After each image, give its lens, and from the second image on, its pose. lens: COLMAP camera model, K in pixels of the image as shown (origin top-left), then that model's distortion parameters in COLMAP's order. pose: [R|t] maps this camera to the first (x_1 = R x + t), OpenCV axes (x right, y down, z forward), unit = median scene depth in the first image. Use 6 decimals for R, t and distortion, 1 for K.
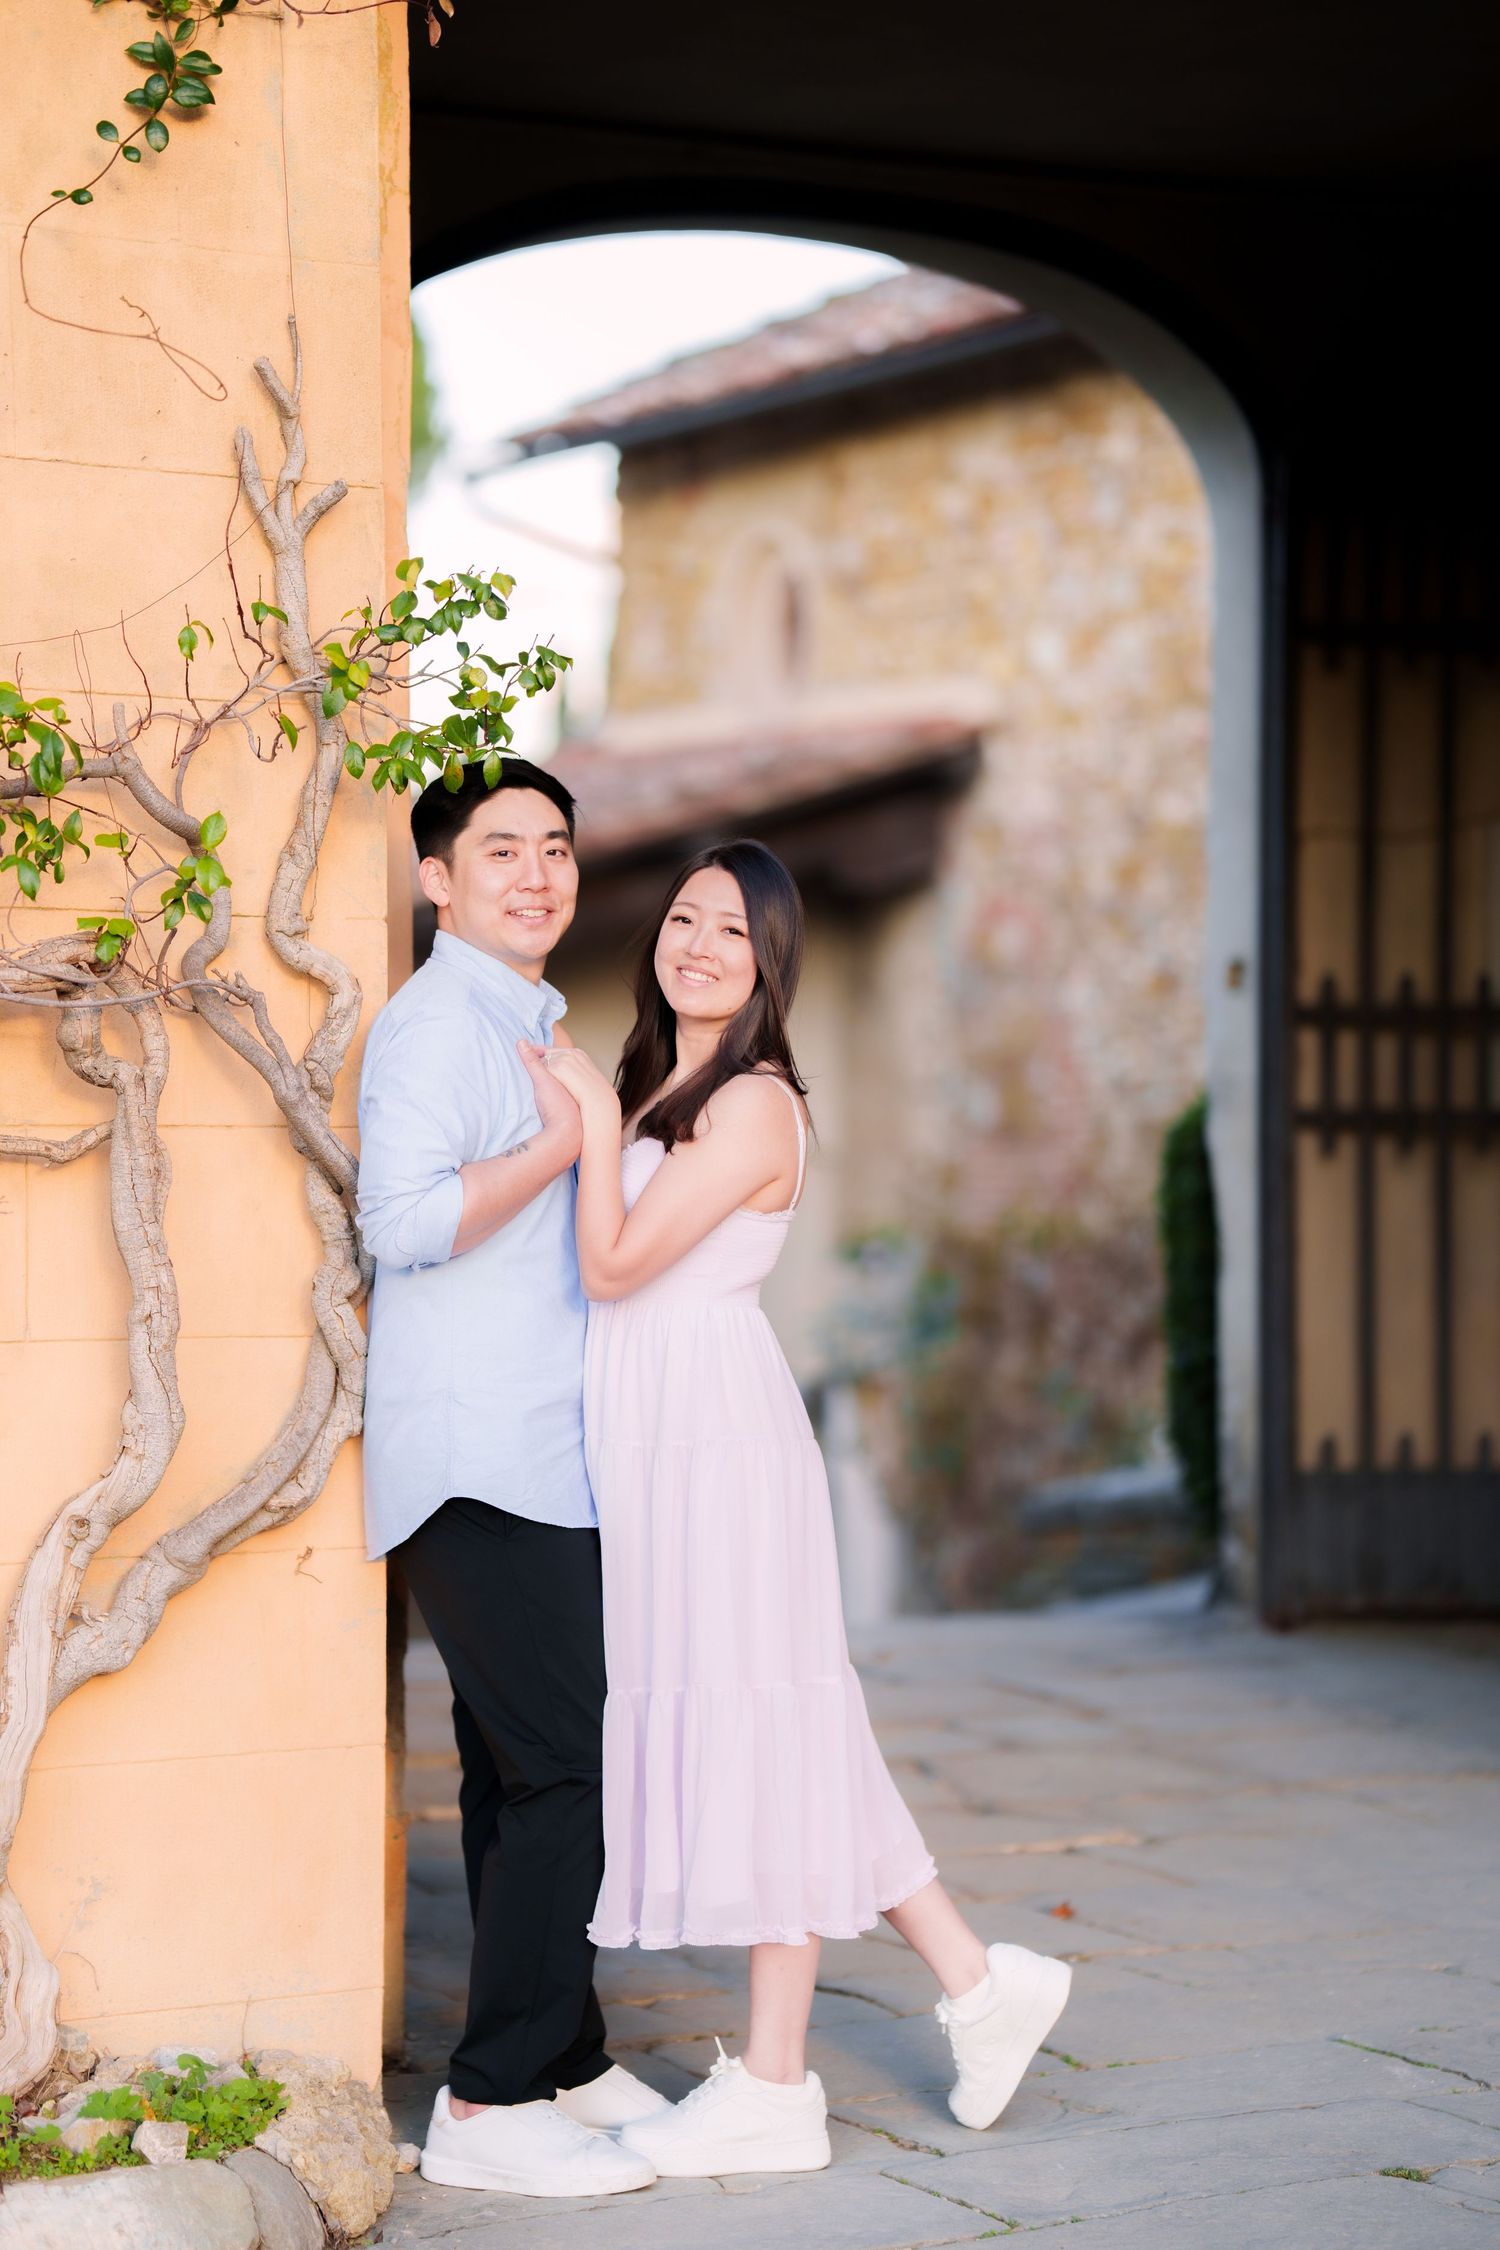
lens RADIAL K [[5514.5, 0, 848.3], [0, 5514.5, 1137.1], [0, 0, 1]] dist [0.737216, 0.359350]
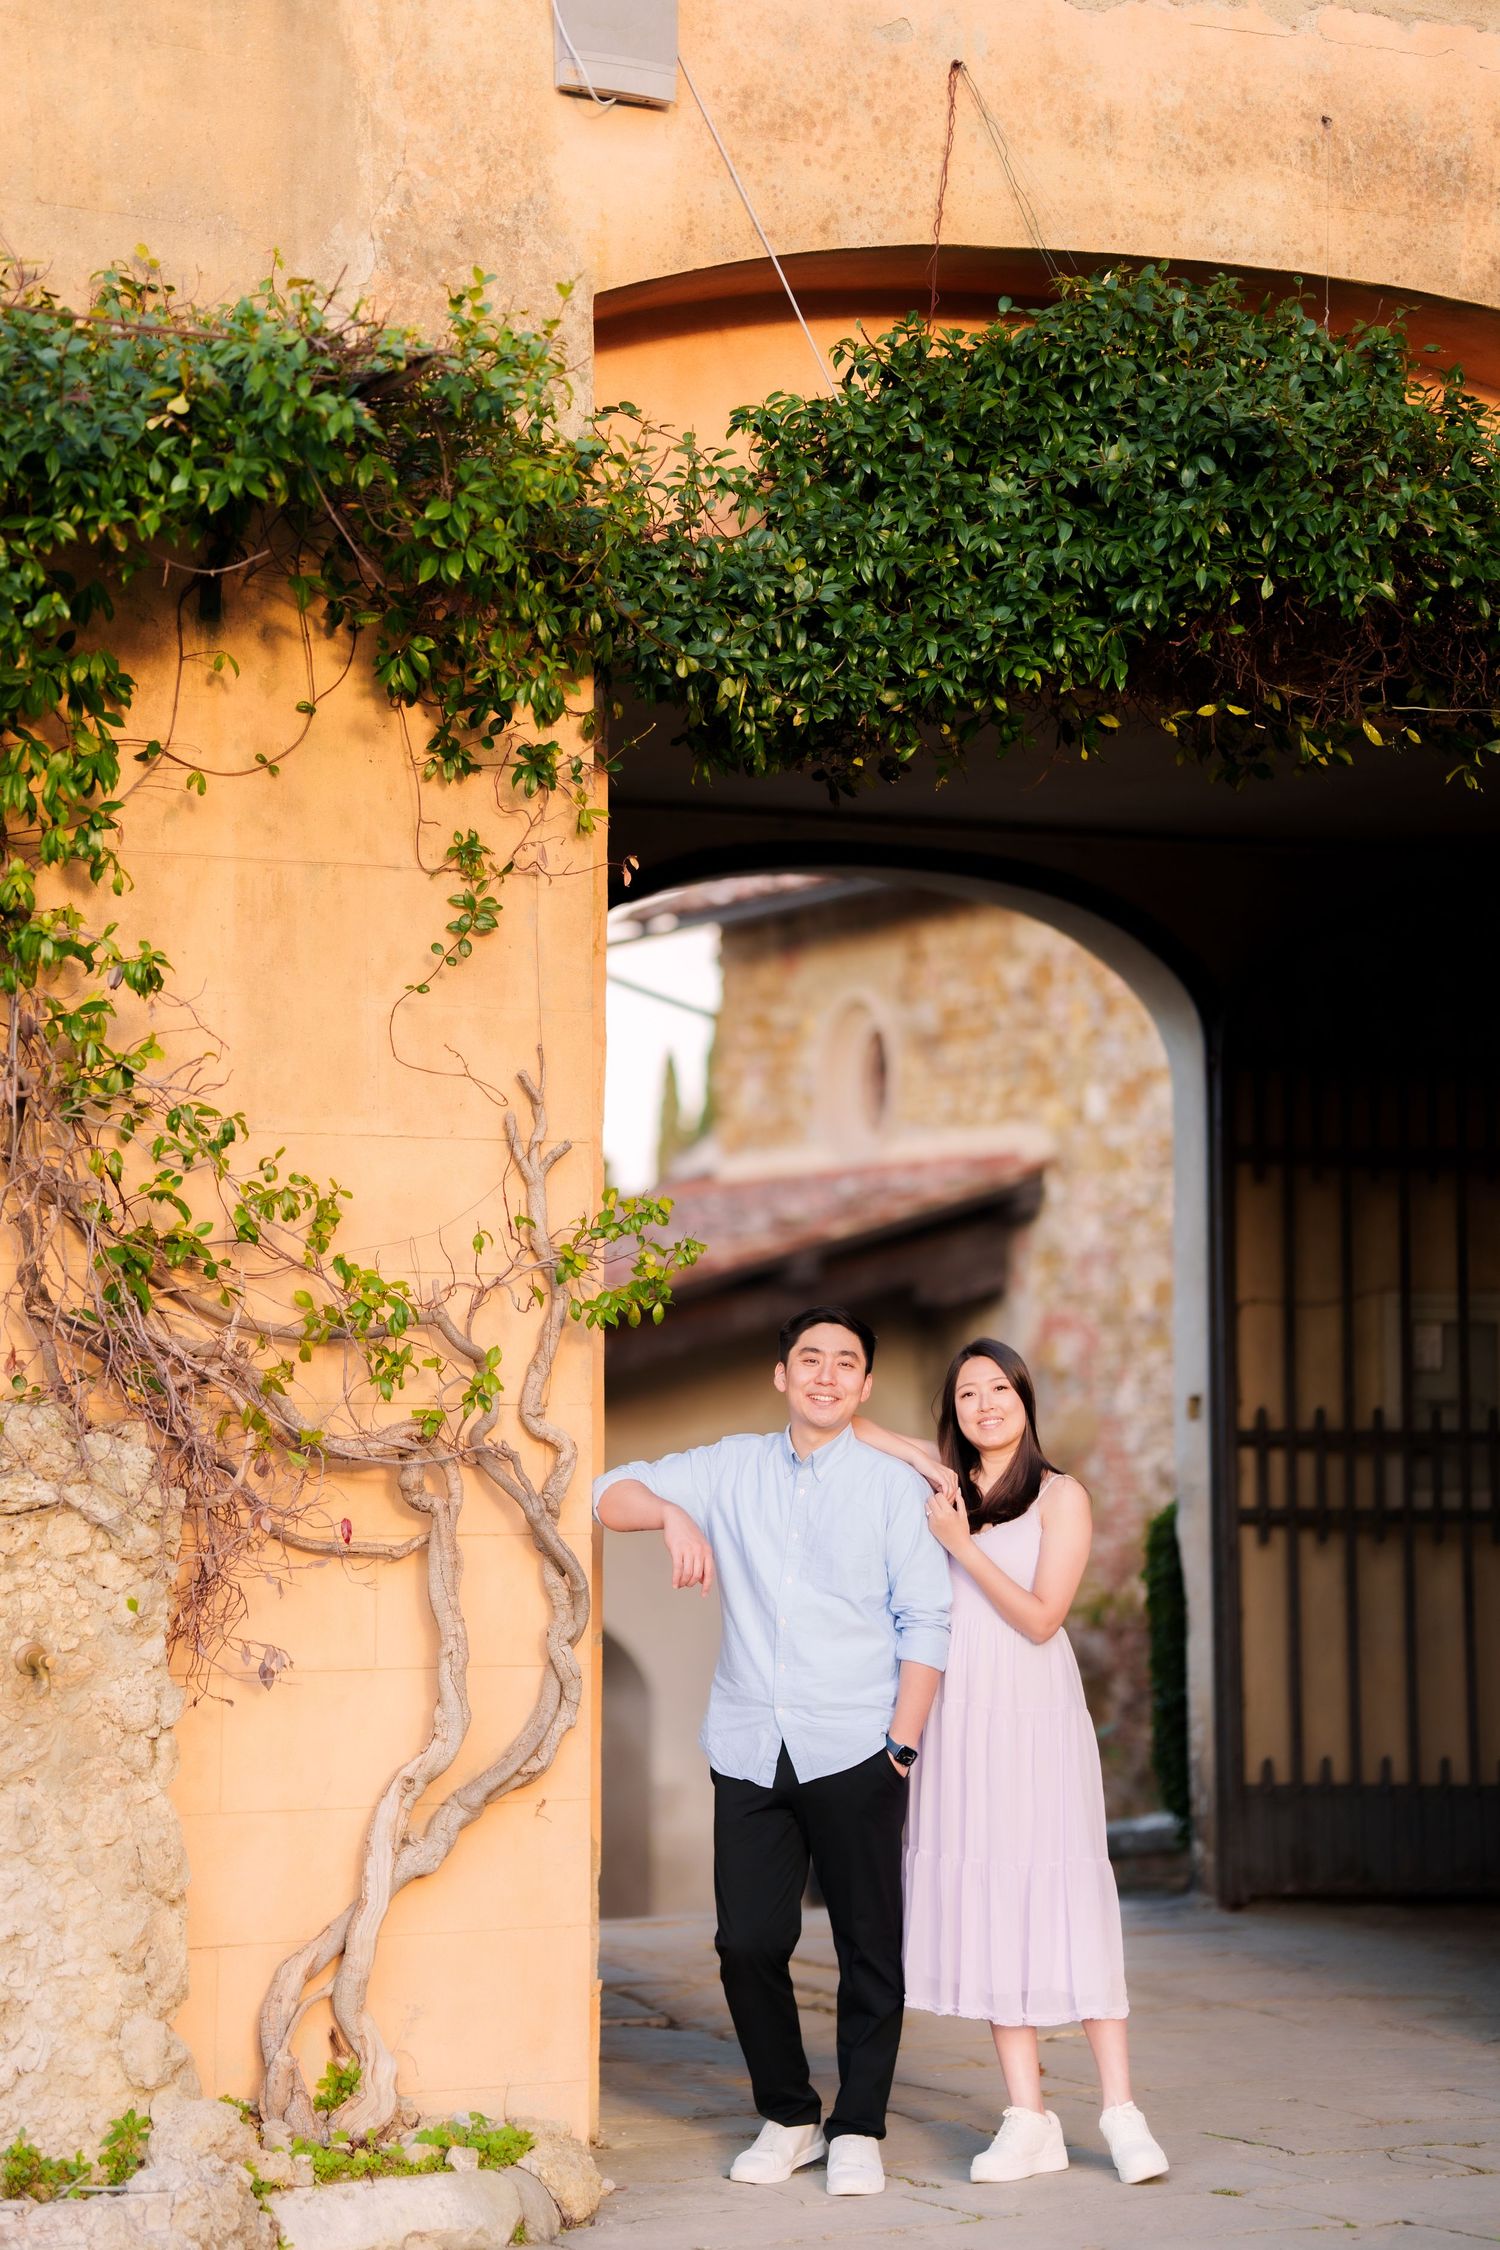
lens RADIAL K [[5514.5, 0, 848.3], [0, 5514.5, 1137.1], [0, 0, 1]] dist [0.737216, 0.359350]
pose [[0.999812, -0.005843, -0.018464, 0.022436], [0.004571, 0.997660, -0.068214, -0.006787], [0.018819, 0.068116, 0.997500, -0.629655]]
